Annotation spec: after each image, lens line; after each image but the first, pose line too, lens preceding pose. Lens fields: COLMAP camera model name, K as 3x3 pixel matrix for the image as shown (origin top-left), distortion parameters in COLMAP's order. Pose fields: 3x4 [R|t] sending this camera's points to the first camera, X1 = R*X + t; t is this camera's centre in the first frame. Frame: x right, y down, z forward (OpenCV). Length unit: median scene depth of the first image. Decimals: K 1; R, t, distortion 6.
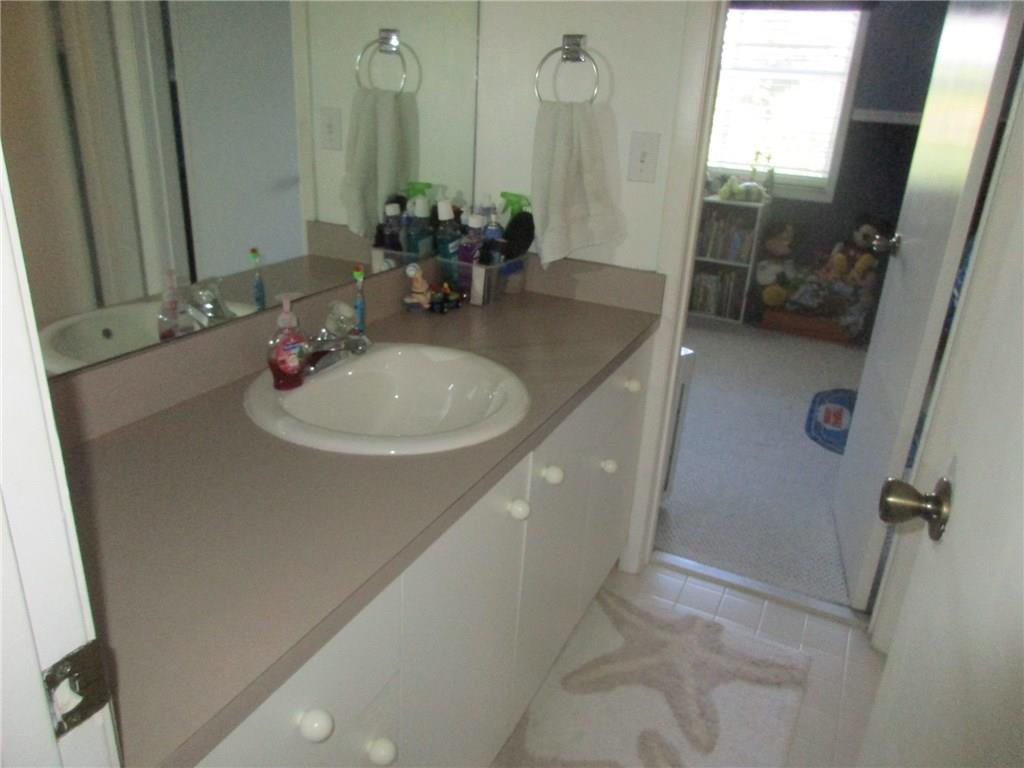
lens RADIAL K [[765.6, 0, 512.0], [0, 765.6, 384.0], [0, 0, 1]] dist [-0.003005, -0.000394]
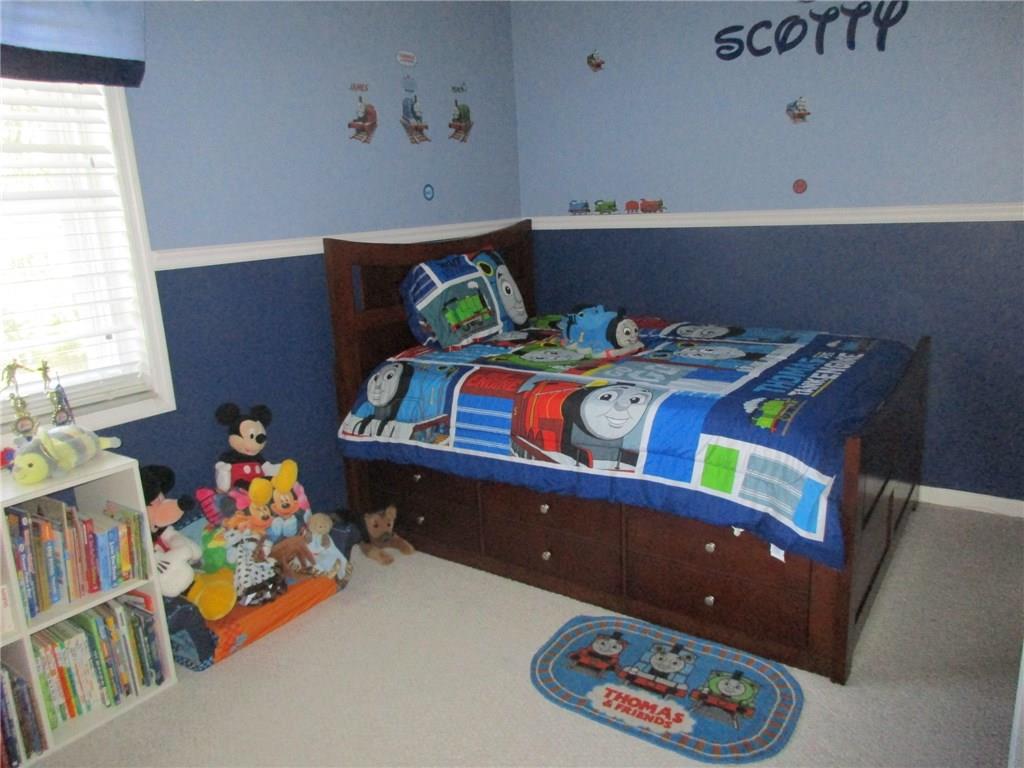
lens RADIAL K [[765.6, 0, 512.0], [0, 765.6, 384.0], [0, 0, 1]] dist [-0.003005, -0.000394]
pose [[0.163483, -0.287858, 0.943616, -0.077515], [0.416428, 0.887232, 0.198511, -0.269476], [-0.894350, 0.360495, 0.264919, 0.635768]]
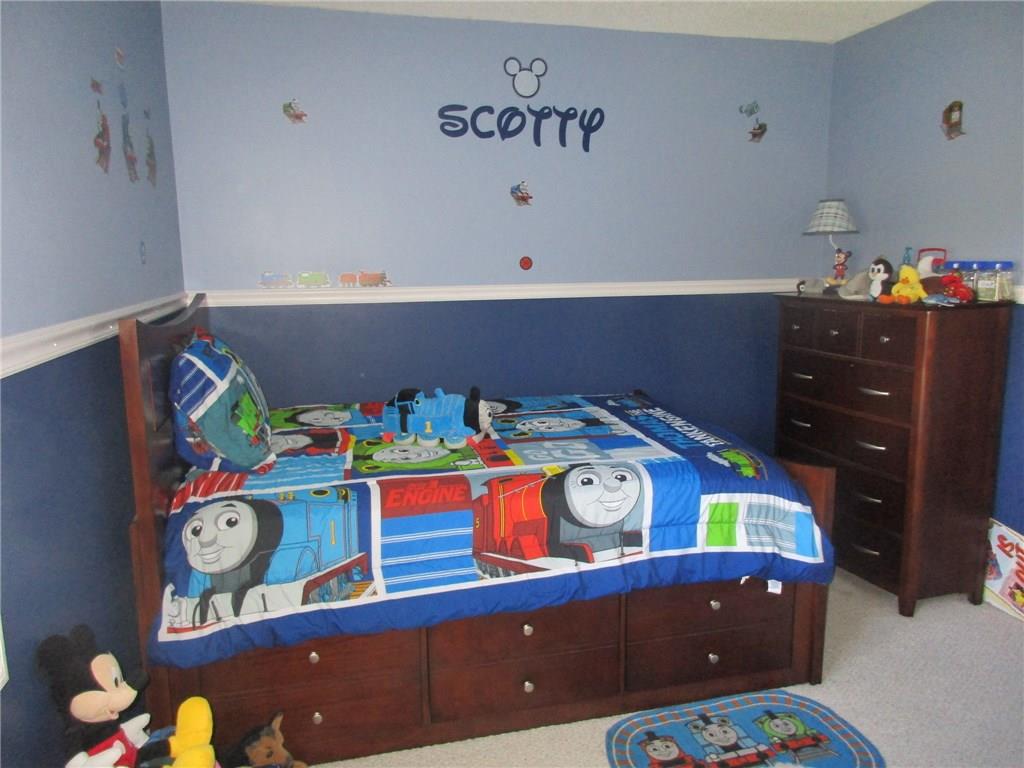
lens RADIAL K [[765.6, 0, 512.0], [0, 765.6, 384.0], [0, 0, 1]] dist [-0.003005, -0.000394]
pose [[-0.652001, -0.161590, 0.740799, 0.120423], [0.262810, 0.868294, 0.420709, -0.401801], [-0.711214, 0.468992, -0.523661, 0.989709]]
